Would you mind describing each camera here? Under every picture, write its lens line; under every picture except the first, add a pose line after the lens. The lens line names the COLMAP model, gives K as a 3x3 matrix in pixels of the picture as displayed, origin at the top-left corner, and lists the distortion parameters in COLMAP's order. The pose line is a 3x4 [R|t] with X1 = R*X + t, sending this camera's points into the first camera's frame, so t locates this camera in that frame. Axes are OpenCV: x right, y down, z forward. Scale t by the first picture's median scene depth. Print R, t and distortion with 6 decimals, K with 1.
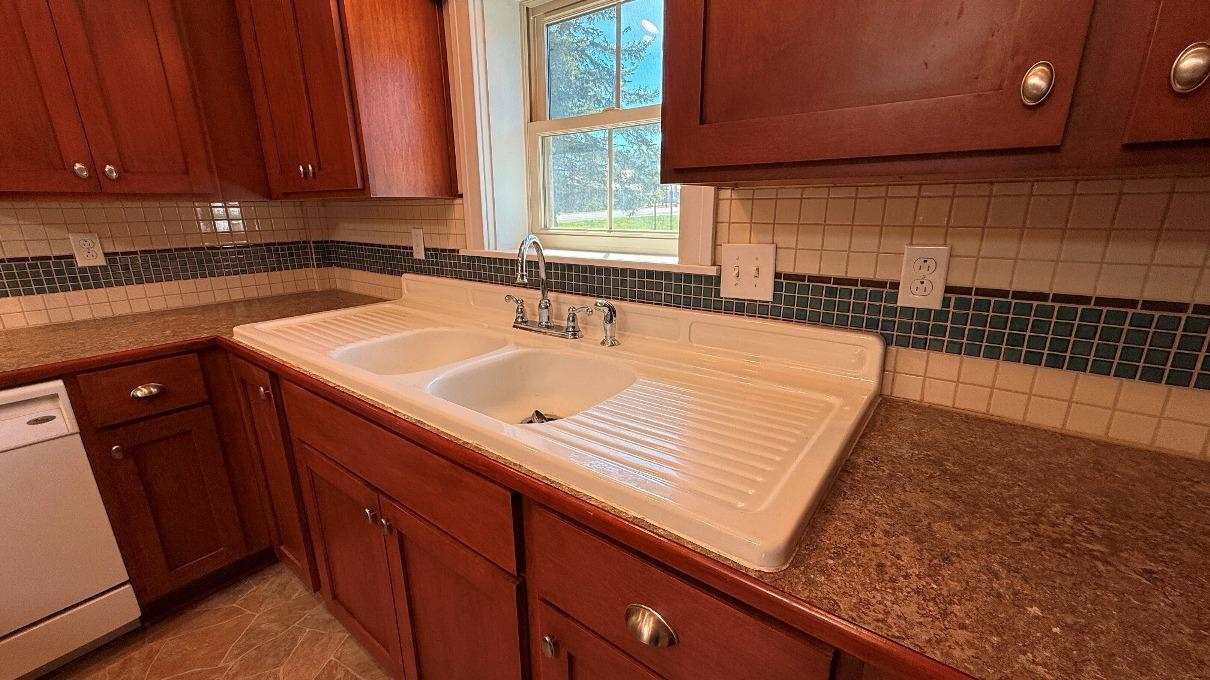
lens RADIAL K [[480.1, 0, 609.0], [0, 480.1, 348.9], [0, 0, 1]] dist [-0.000265, 0.000298]
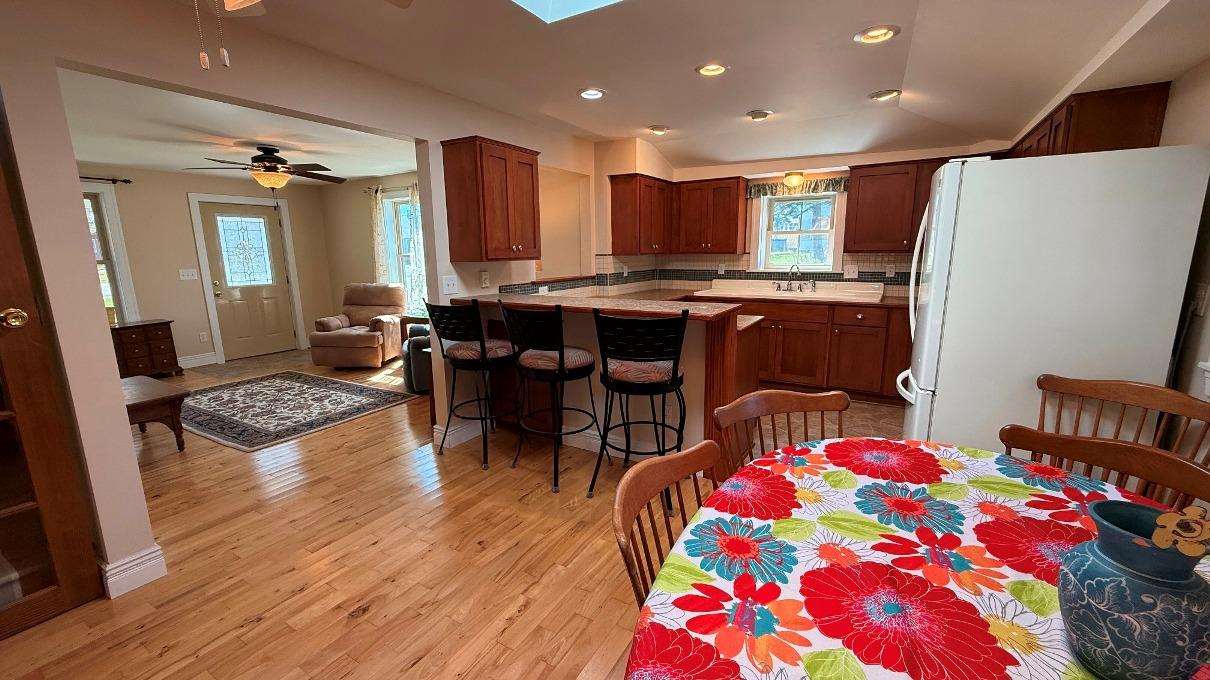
lens RADIAL K [[480.1, 0, 604.3], [0, 480.1, 341.7], [0, 0, 1]] dist [-0.000265, 0.000298]
pose [[0.994454, -0.033790, 0.099595, -2.254828], [0.042028, 0.995761, -0.081813, 0.690728], [-0.096408, 0.085545, 0.991659, -2.870418]]
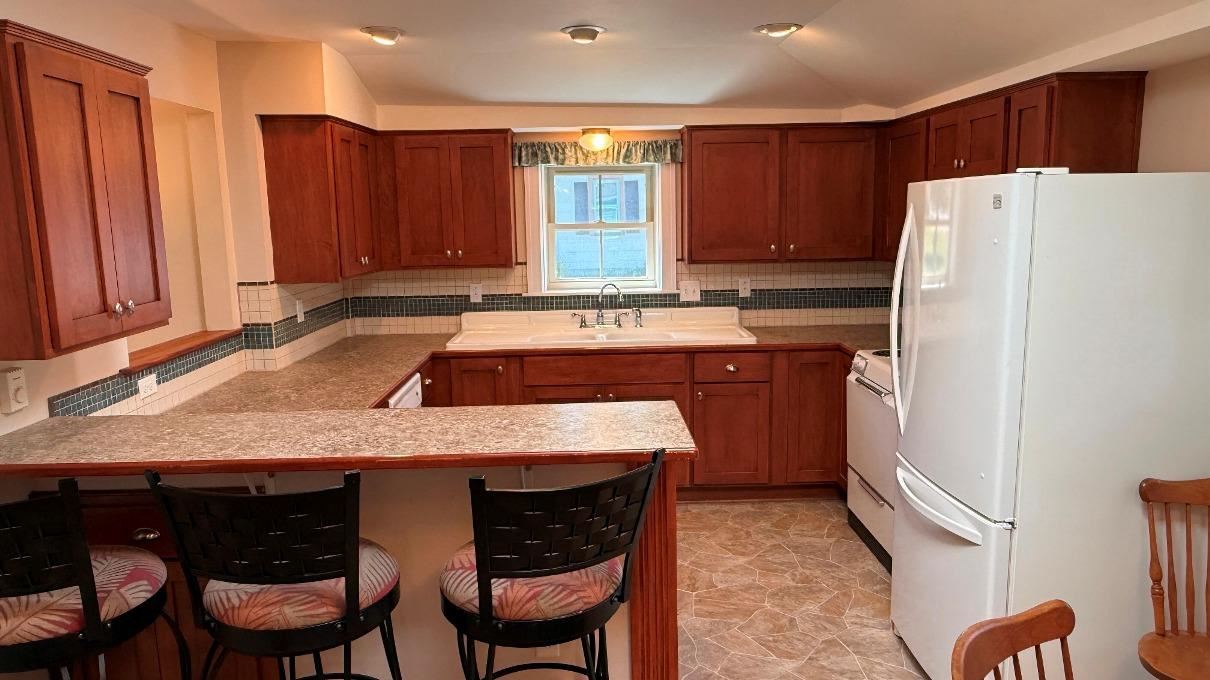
lens RADIAL K [[825.8, 0, 608.1], [0, 825.8, 345.3], [0, 0, 1]] dist [-0.007759, 0.003292]
pose [[0.781350, -0.118161, 0.612805, -2.784525], [0.186707, 0.981200, -0.048863, 0.263811], [-0.595511, 0.152594, 0.788722, -2.203776]]
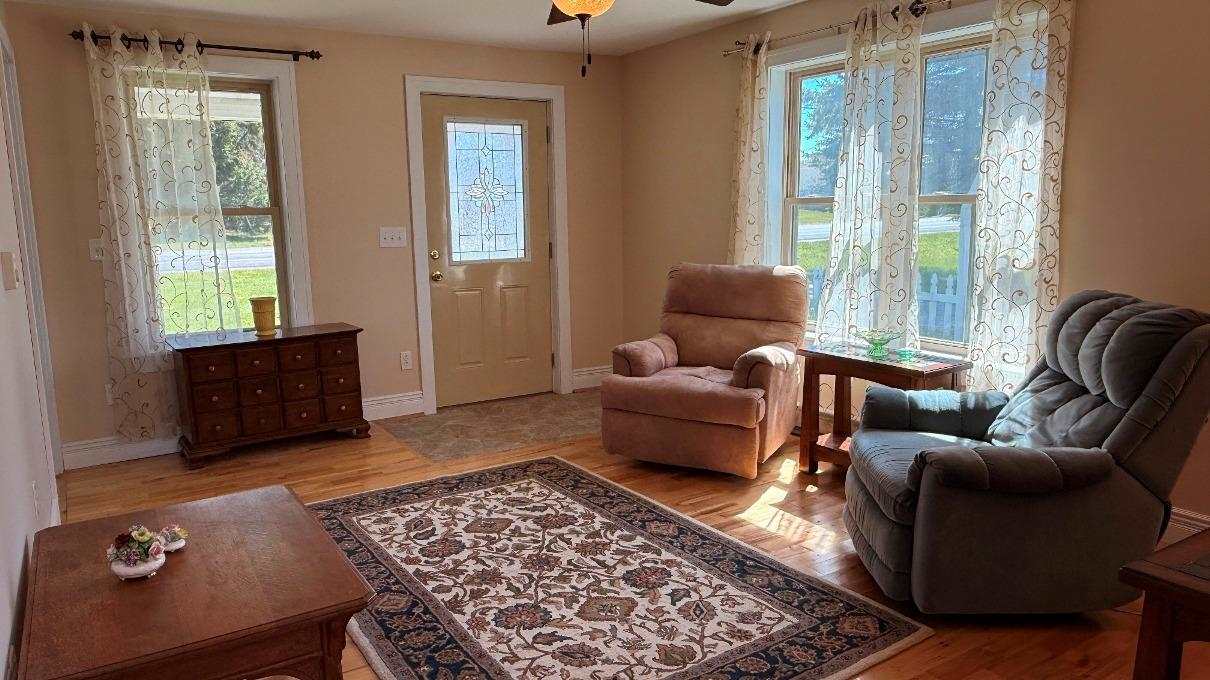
lens RADIAL K [[825.8, 0, 596.2], [0, 825.8, 346.1], [0, 0, 1]] dist [-0.007759, 0.003292]
pose [[0.933735, 0.043766, -0.355280, -3.501905], [-0.080008, 0.992906, -0.087961, 0.259028], [0.348910, 0.110557, 0.930612, -1.122299]]
